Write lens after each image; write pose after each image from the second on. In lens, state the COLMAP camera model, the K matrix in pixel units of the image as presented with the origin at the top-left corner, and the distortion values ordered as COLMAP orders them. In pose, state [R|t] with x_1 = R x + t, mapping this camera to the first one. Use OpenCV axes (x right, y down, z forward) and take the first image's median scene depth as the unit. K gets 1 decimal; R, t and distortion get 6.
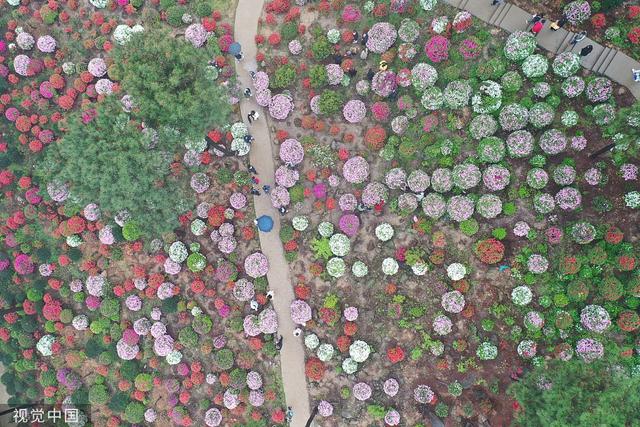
lens RADIAL K [[509.8, 0, 320.0], [0, 509.8, 213.5], [0, 0, 1]] dist [0.003703, 0.004645]
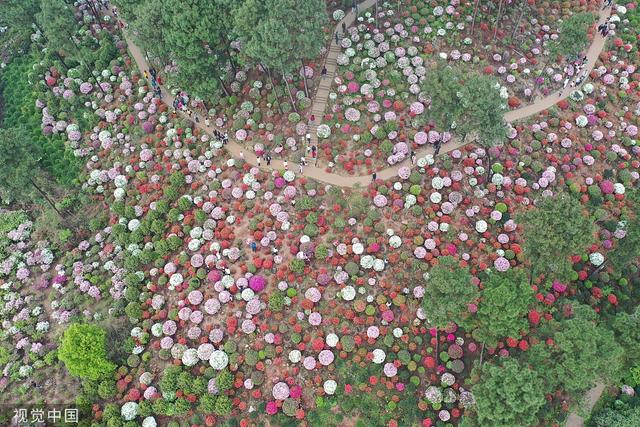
lens RADIAL K [[509.8, 0, 320.0], [0, 509.8, 213.5], [0, 0, 1]] dist [0.003703, 0.004645]
pose [[-0.316666, -0.733711, 0.601158, -1.375933], [0.948200, -0.261756, 0.180002, -0.953595], [0.025287, 0.627018, 0.778594, -0.345102]]
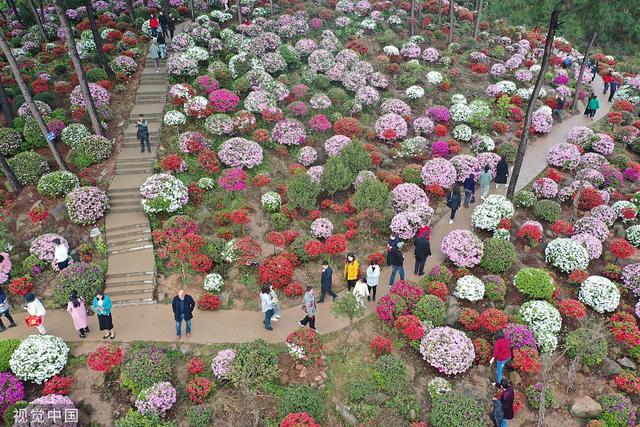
lens RADIAL K [[509.8, 0, 320.0], [0, 509.8, 213.5], [0, 0, 1]] dist [0.003703, 0.004645]
pose [[-0.652913, -0.304916, 0.693348, -0.482159], [0.757028, -0.292620, 0.584193, -0.715135], [0.024758, 0.906311, 0.421885, 0.792234]]
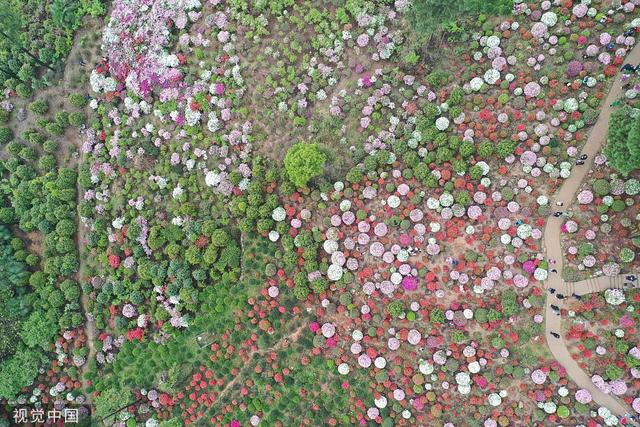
lens RADIAL K [[509.8, 0, 320.0], [0, 509.8, 213.5], [0, 0, 1]] dist [0.003703, 0.004645]
pose [[0.799765, -0.600201, -0.011569, -0.518131], [0.599965, 0.799810, -0.018613, -1.266937], [0.020425, 0.007946, 0.999760, -0.692886]]
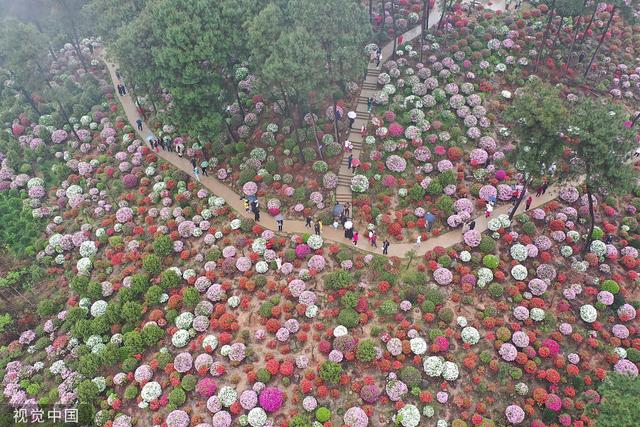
lens RADIAL K [[511.3, 0, 320.7], [0, 511.3, 210.3], [0, 0, 1]] dist [0.000128, 0.001225]
pose [[-0.317296, -0.629341, 0.709404, -1.025790], [0.948187, -0.223371, 0.225935, -0.966528], [0.016271, 0.744336, 0.667607, 0.060308]]
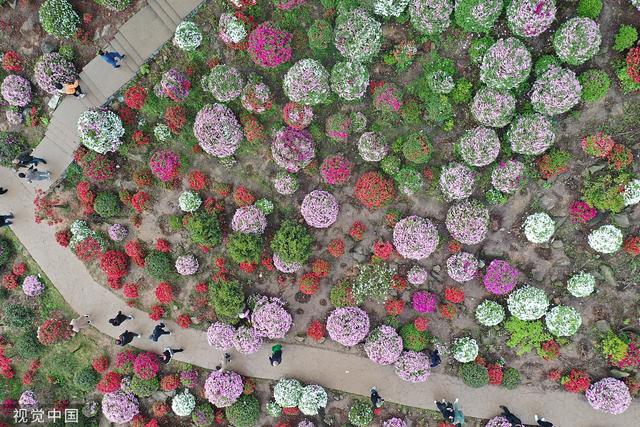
lens RADIAL K [[511.3, 0, 320.7], [0, 511.3, 210.3], [0, 0, 1]] dist [0.000128, 0.001225]
pose [[0.306200, -0.951964, 0.002580, 0.067682], [0.951725, 0.306060, -0.023381, -0.190503], [0.021468, 0.009614, 0.999723, 0.411180]]
